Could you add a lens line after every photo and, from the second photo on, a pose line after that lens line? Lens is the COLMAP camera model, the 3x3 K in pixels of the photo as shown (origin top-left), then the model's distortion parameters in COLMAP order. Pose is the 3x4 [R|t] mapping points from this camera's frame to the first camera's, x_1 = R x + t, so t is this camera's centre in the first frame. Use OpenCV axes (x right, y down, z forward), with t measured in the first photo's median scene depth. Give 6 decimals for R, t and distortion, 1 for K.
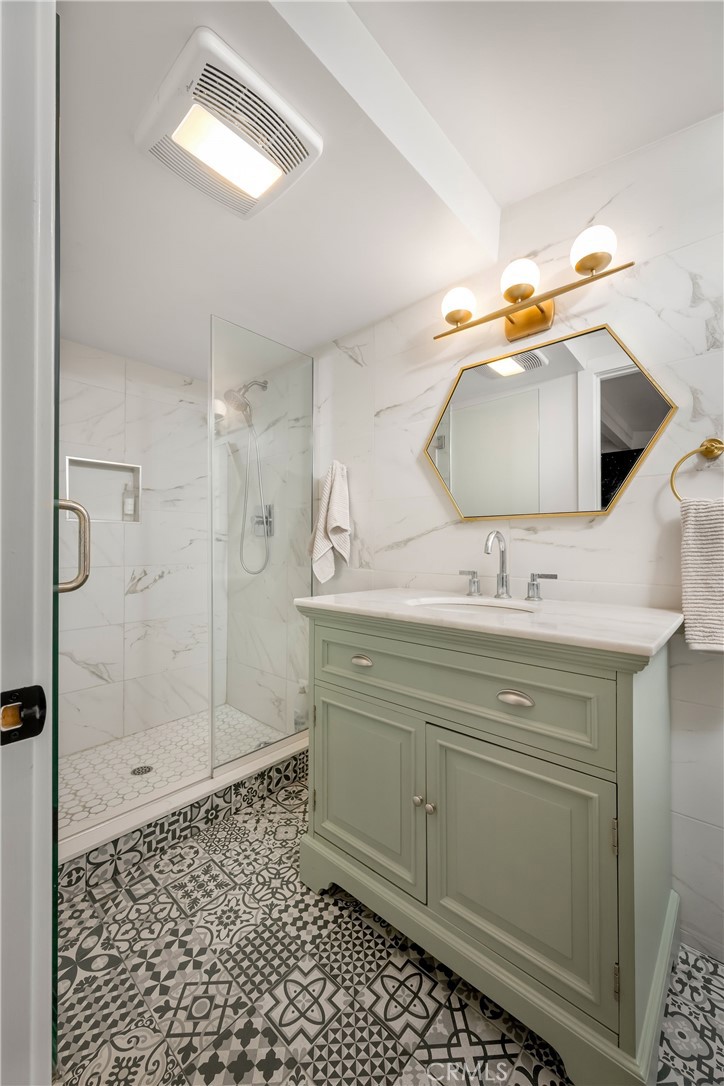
lens RADIAL K [[423.5, 0, 362.0], [0, 423.5, 543.0], [0, 0, 1]] dist [0.000343, 0.000052]
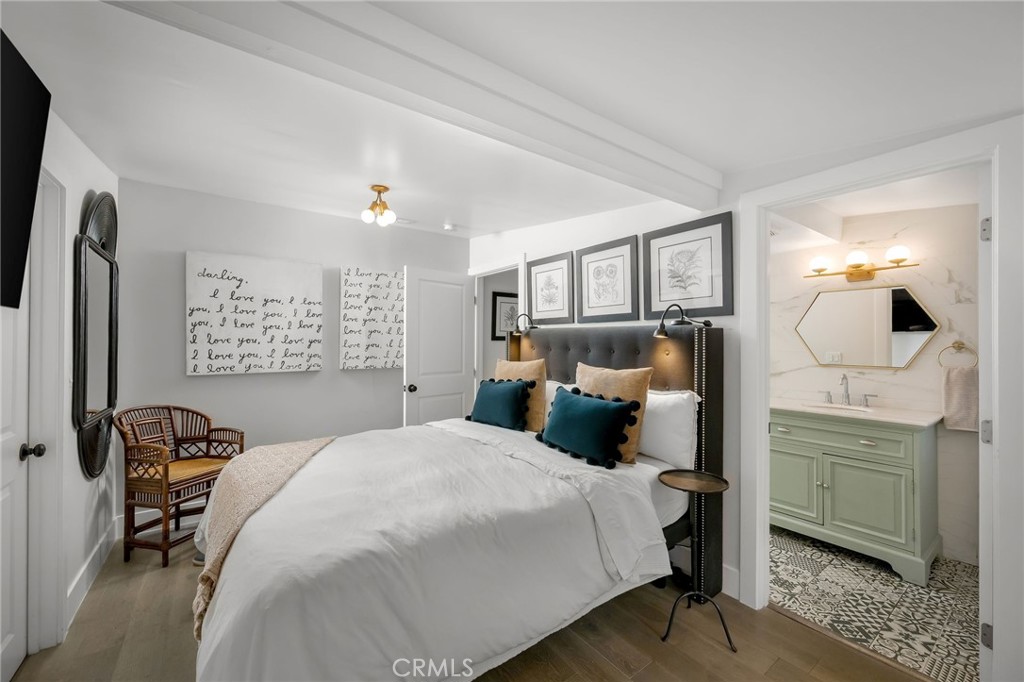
lens RADIAL K [[399.3, 0, 512.0], [0, 399.3, 341.0], [0, 0, 1]] dist [0.000343, 0.000052]
pose [[0.986214, 0.009757, -0.165185, -1.236369], [-0.009502, 0.999952, 0.002332, -0.220918], [0.165200, -0.000730, 0.986260, -1.582334]]
